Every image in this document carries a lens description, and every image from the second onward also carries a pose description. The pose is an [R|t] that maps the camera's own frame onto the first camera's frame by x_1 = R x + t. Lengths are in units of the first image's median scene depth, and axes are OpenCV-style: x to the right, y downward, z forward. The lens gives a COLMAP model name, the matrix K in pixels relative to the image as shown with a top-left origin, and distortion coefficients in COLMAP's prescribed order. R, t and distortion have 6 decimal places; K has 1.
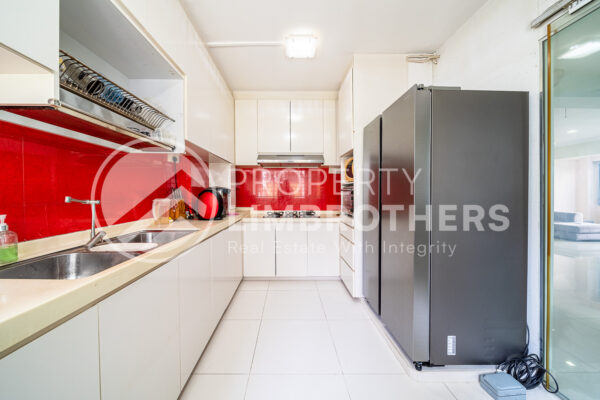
lens RADIAL K [[223.5, 0, 298.5], [0, 223.5, 196.3], [0, 0, 1]] dist [-0.000572, -0.000051]
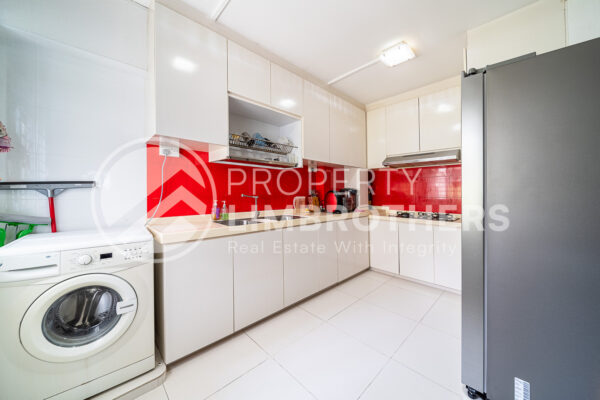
lens RADIAL K [[223.5, 0, 298.5], [0, 223.5, 196.3], [0, 0, 1]] dist [-0.000572, -0.000051]
pose [[0.683138, 0.006111, -0.730264, 0.350918], [-0.010556, 0.999943, -0.001506, 0.007144], [0.730213, 0.008738, 0.683163, -0.043807]]
